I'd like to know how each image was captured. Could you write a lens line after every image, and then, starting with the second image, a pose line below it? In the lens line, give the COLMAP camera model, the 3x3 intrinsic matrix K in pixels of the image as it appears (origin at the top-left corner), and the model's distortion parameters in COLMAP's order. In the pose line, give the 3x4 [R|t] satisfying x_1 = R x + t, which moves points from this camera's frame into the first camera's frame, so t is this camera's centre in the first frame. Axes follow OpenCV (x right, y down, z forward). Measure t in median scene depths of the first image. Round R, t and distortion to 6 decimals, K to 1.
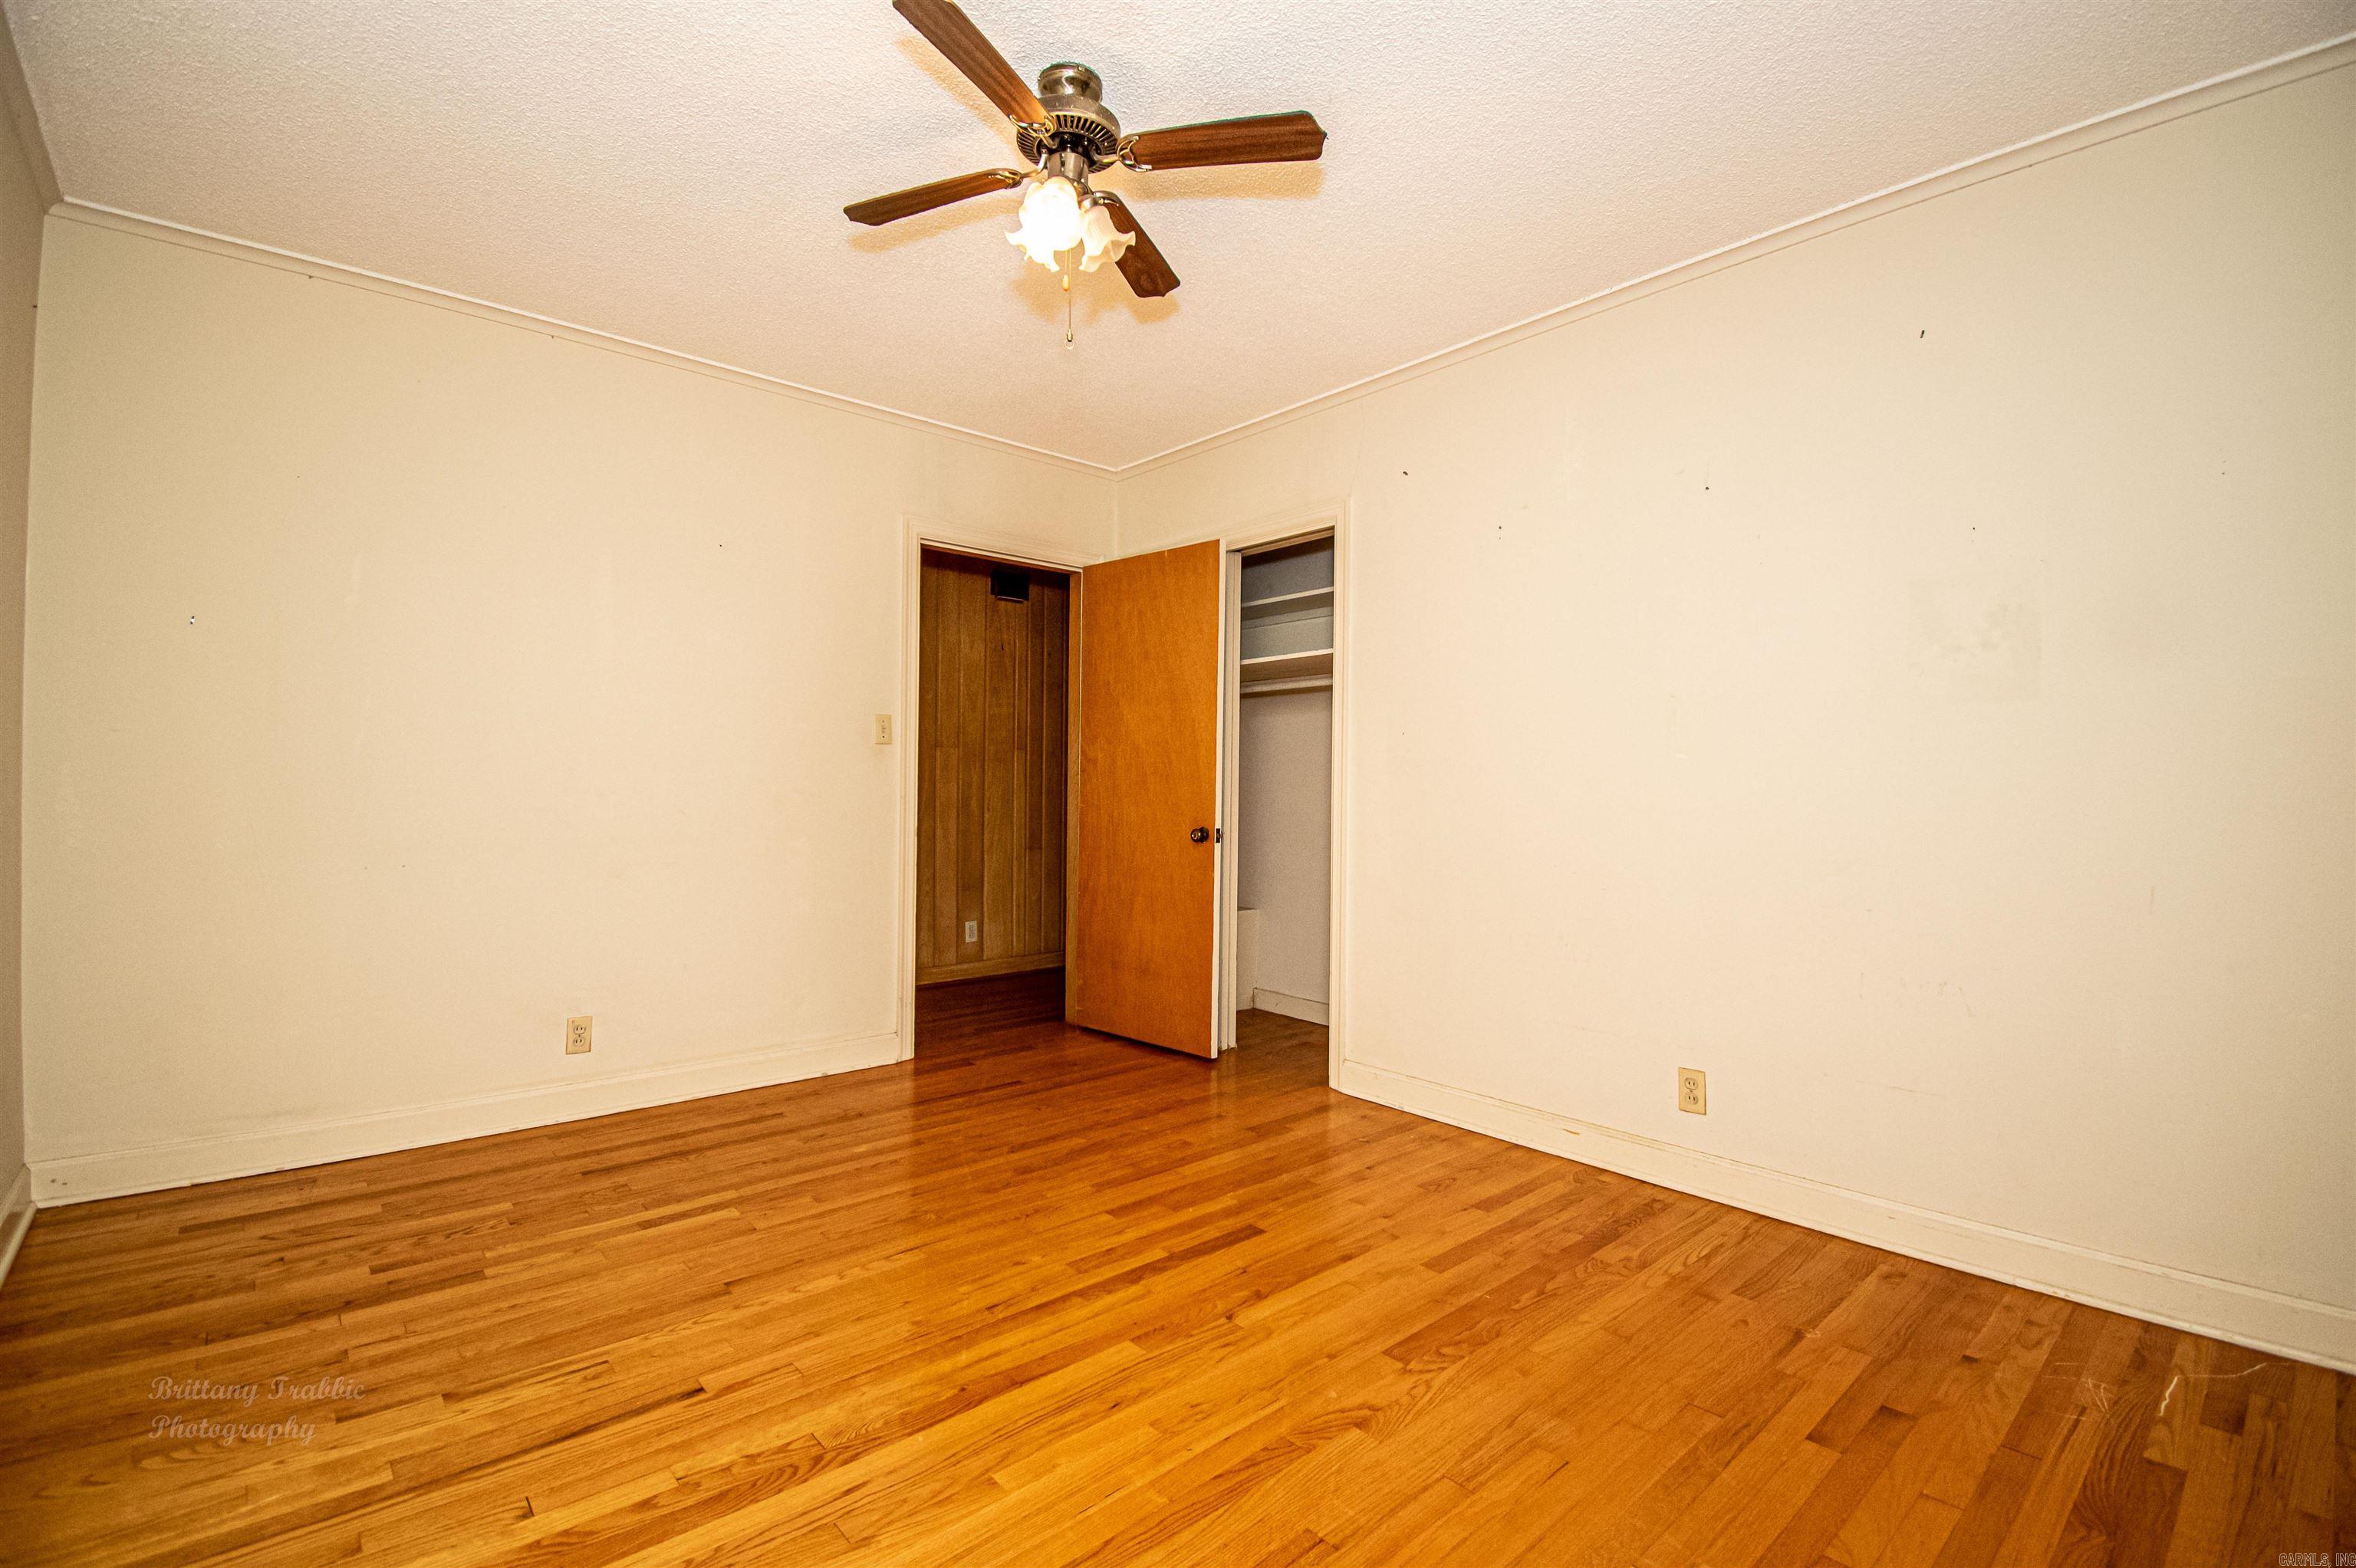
lens RADIAL K [[1064.6, 0, 1220.3], [0, 1064.6, 784.0], [0, 0, 1]] dist [-0.004111, -0.000017]
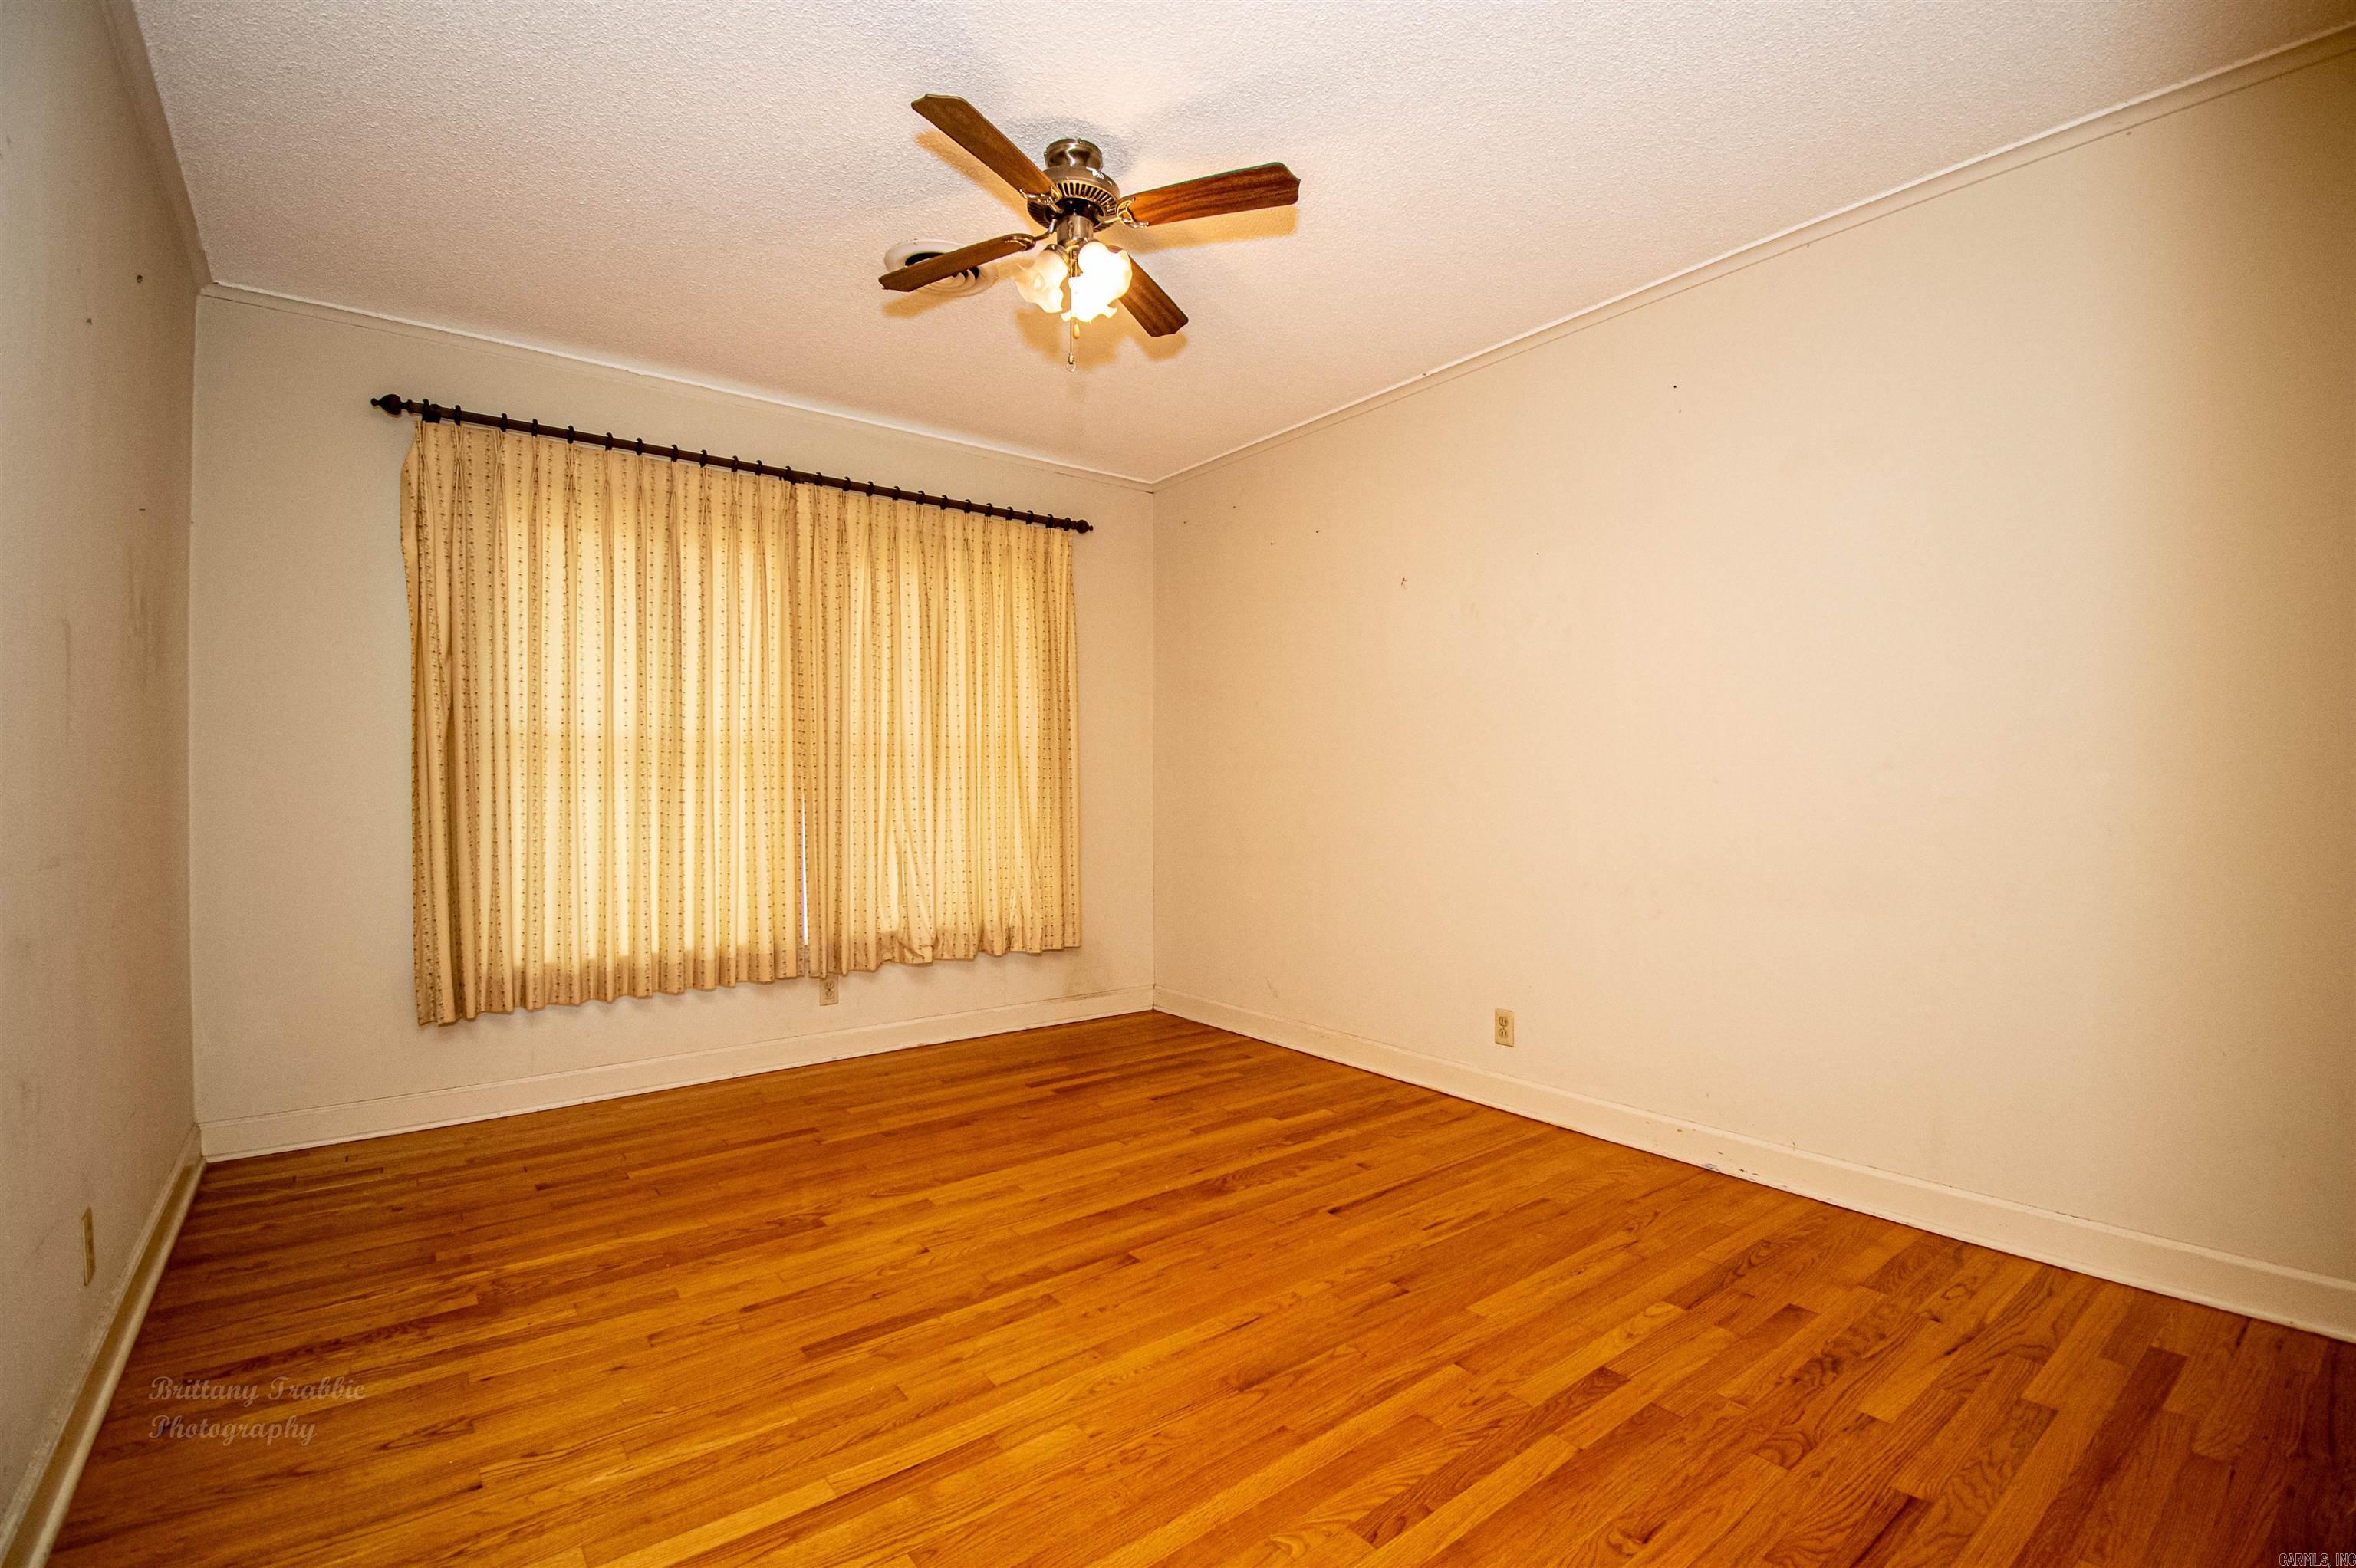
lens RADIAL K [[1064.6, 0, 1220.3], [0, 1064.6, 784.0], [0, 0, 1]] dist [-0.004111, -0.000017]
pose [[-0.997967, -0.006776, 0.063366, -0.339205], [-0.006894, 0.999975, -0.001642, 0.003583], [-0.063354, -0.002075, -0.997989, 1.917938]]
